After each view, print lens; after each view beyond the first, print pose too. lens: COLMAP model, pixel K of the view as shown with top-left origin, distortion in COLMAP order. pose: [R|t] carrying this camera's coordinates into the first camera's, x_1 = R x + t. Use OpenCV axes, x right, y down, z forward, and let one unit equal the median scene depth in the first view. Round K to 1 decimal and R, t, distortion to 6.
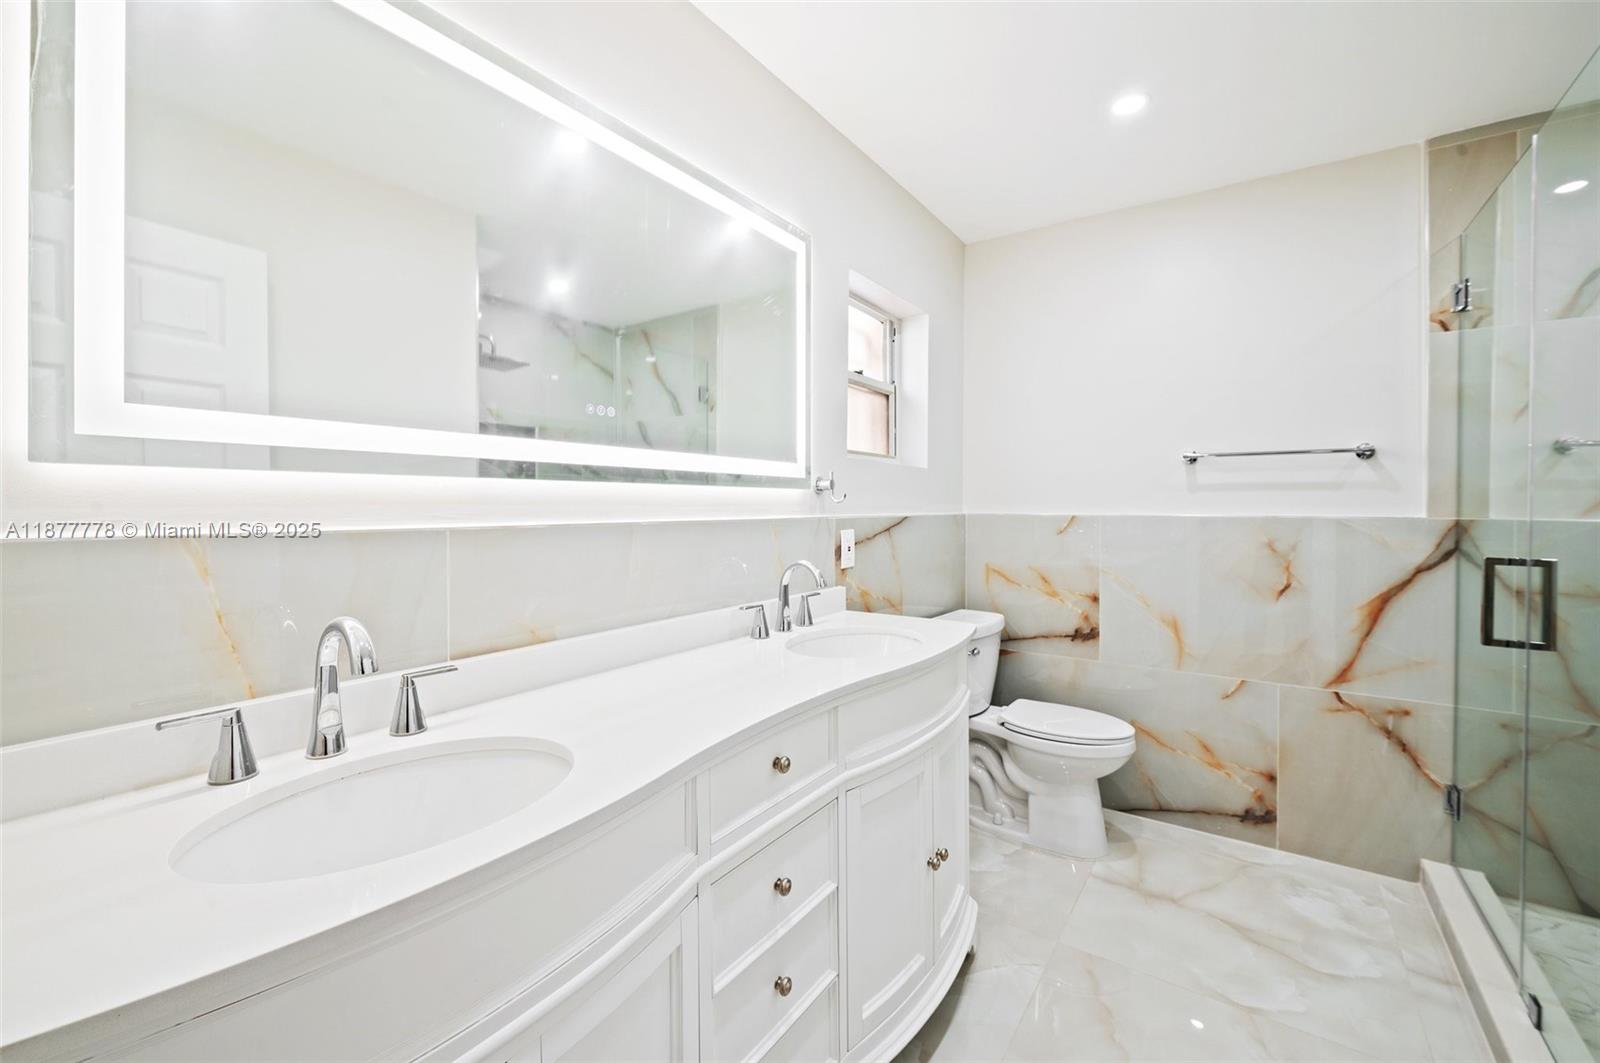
lens RADIAL K [[673.7, 0, 808.9], [0, 673.7, 506.5], [0, 0, 1]] dist [-0.003086, -0.000180]
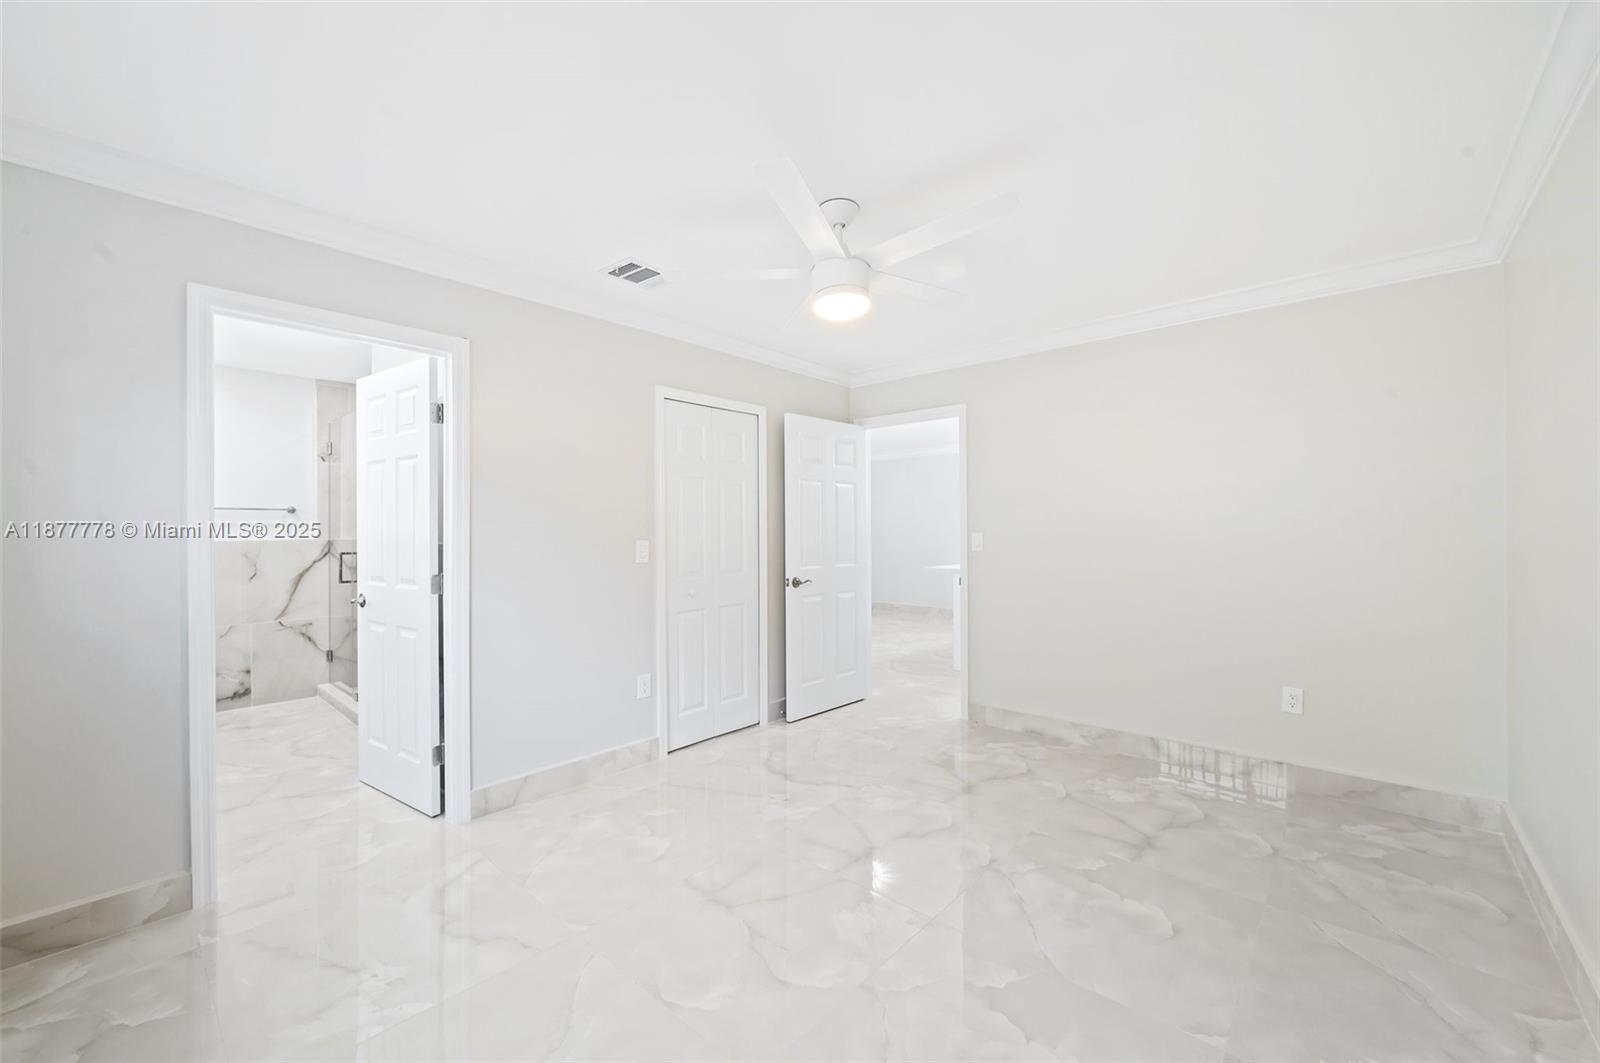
lens RADIAL K [[635.5, 0, 796.2], [0, 635.5, 526.6], [0, 0, 1]] dist [-0.004290, -0.000434]
pose [[0.156259, -0.006196, 0.987697, -1.005018], [0.012044, 0.999918, 0.004367, -0.016168], [-0.987643, 0.011214, 0.156320, -0.998397]]
